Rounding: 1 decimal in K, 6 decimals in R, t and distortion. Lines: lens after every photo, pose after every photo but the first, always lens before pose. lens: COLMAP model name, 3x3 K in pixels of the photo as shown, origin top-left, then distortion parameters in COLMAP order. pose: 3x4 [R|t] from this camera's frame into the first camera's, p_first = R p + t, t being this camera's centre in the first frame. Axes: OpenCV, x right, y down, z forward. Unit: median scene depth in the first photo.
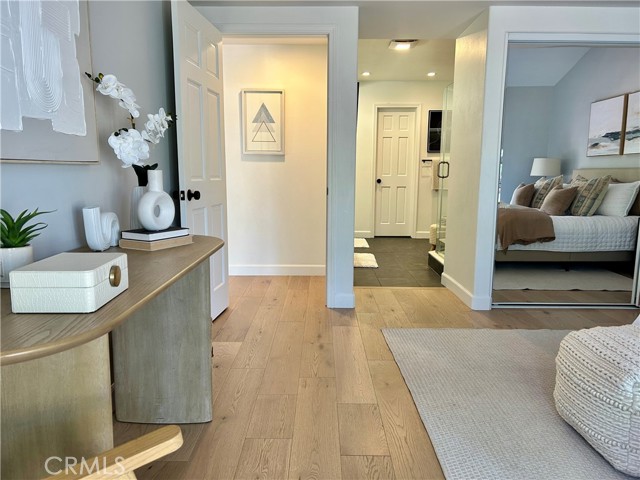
lens RADIAL K [[484.8, 0, 315.5], [0, 484.8, 242.2], [0, 0, 1]] dist [0.039515, -0.039938]
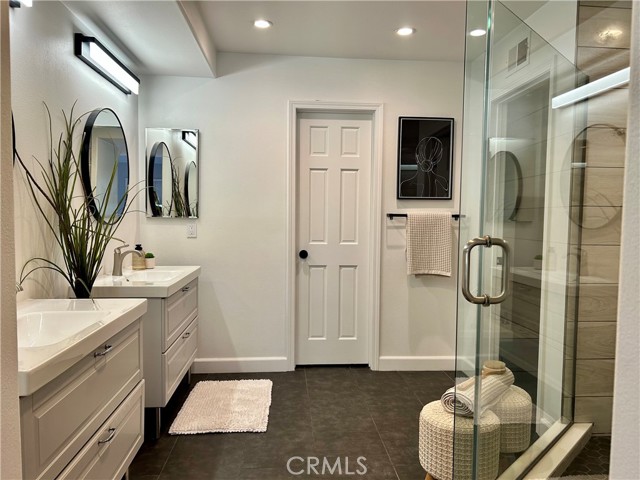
lens RADIAL K [[484.8, 0, 322.2], [0, 484.8, 239.3], [0, 0, 1]] dist [0.039515, -0.039938]
pose [[0.995884, 0.001971, 0.090614, 0.106532], [0.006972, 0.995136, -0.098265, -0.094080], [-0.090367, 0.098492, 0.991026, 0.510299]]
